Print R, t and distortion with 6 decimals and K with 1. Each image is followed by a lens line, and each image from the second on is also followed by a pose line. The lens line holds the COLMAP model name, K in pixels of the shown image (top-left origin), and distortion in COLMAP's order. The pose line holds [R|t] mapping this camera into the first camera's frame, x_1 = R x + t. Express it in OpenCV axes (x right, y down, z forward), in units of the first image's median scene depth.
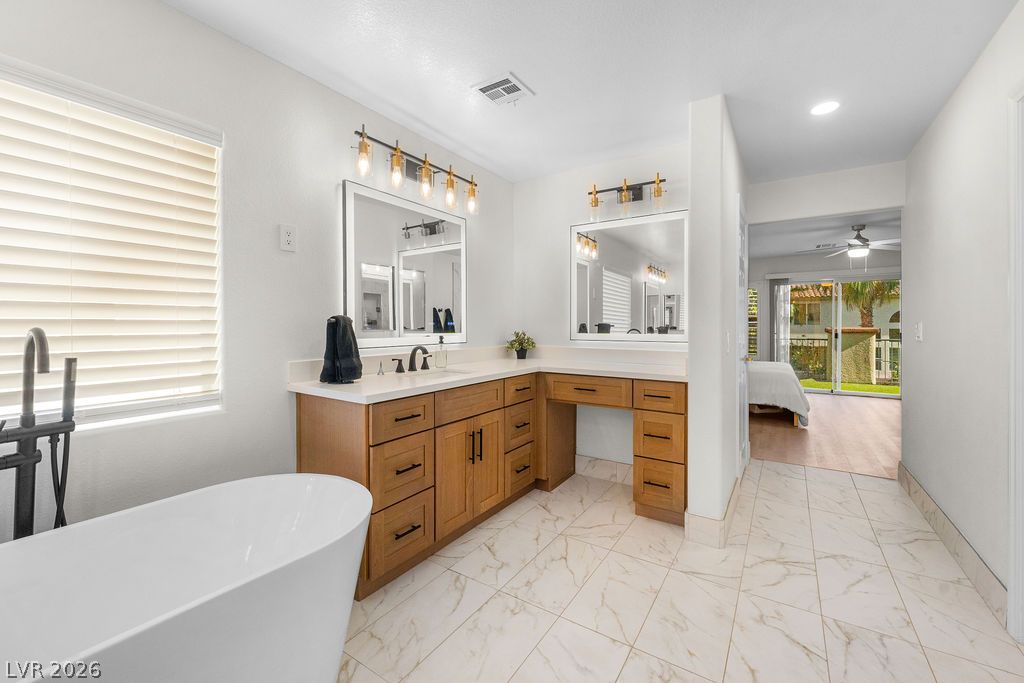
lens RADIAL K [[415.1, 0, 510.0], [0, 415.1, 327.1], [0, 0, 1]] dist [-0.001559, 0.000063]
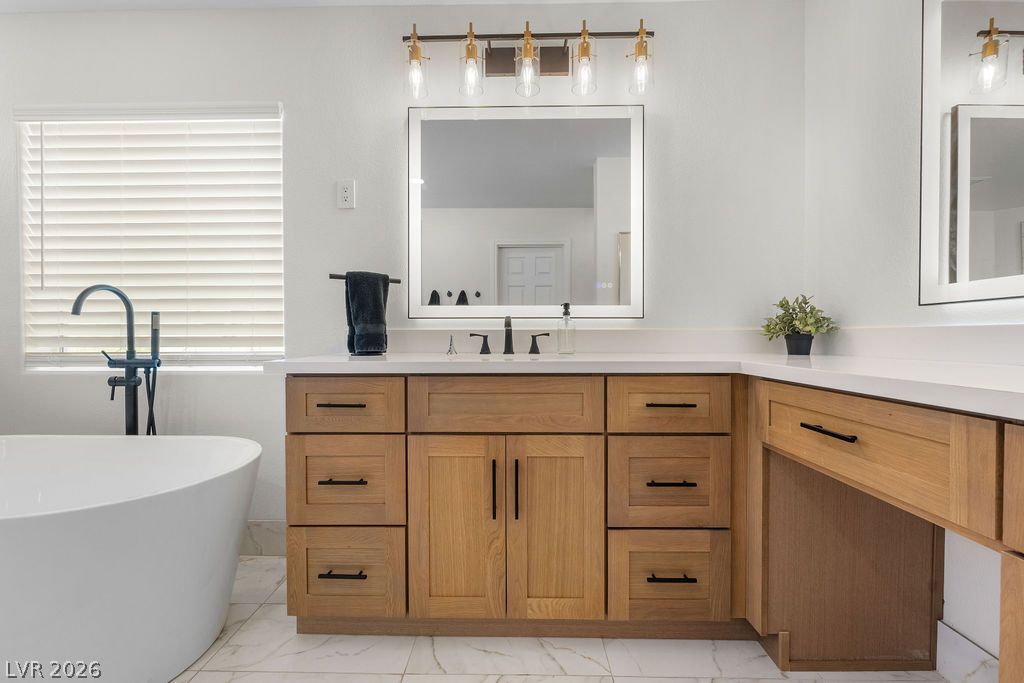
lens RADIAL K [[415.1, 0, 512.6], [0, 415.1, 341.4], [0, 0, 1]] dist [-0.001559, 0.000063]
pose [[0.538637, 0.006351, -0.842514, 0.367431], [-0.003614, 0.999980, 0.005227, 0.087273], [0.842530, 0.000229, 0.538649, 0.688228]]
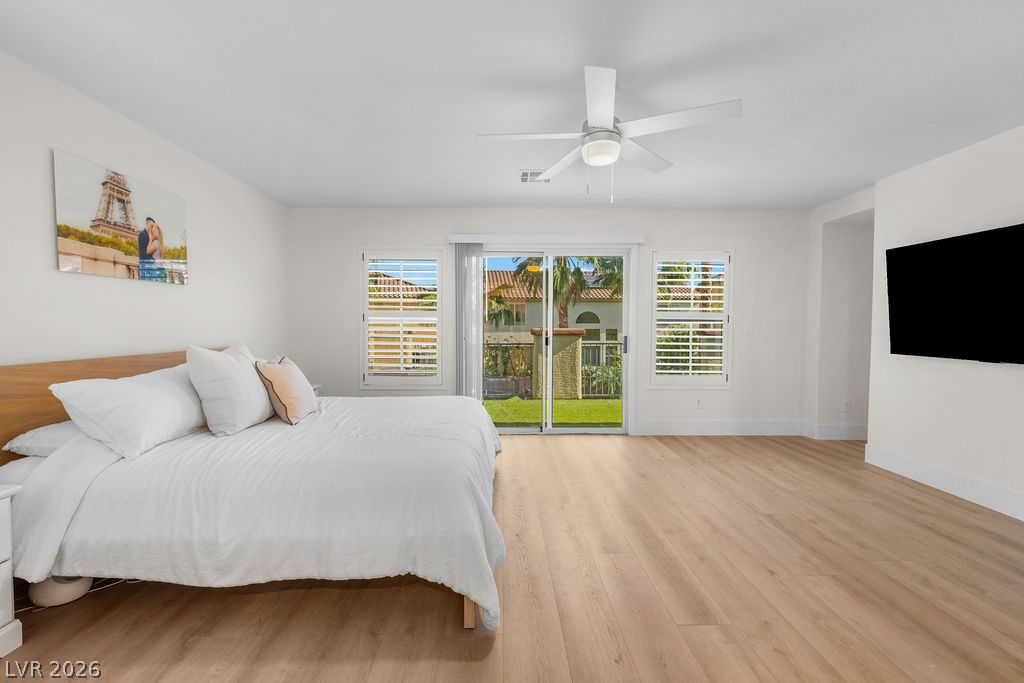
lens RADIAL K [[441.3, 0, 512.3], [0, 441.3, 338.6], [0, 0, 1]] dist [-0.002319, 0.000965]
pose [[0.817859, -0.014666, 0.575231, 1.053162], [0.000898, 0.999706, 0.024211, 0.002383], [-0.575417, -0.019285, 0.817633, 1.417360]]
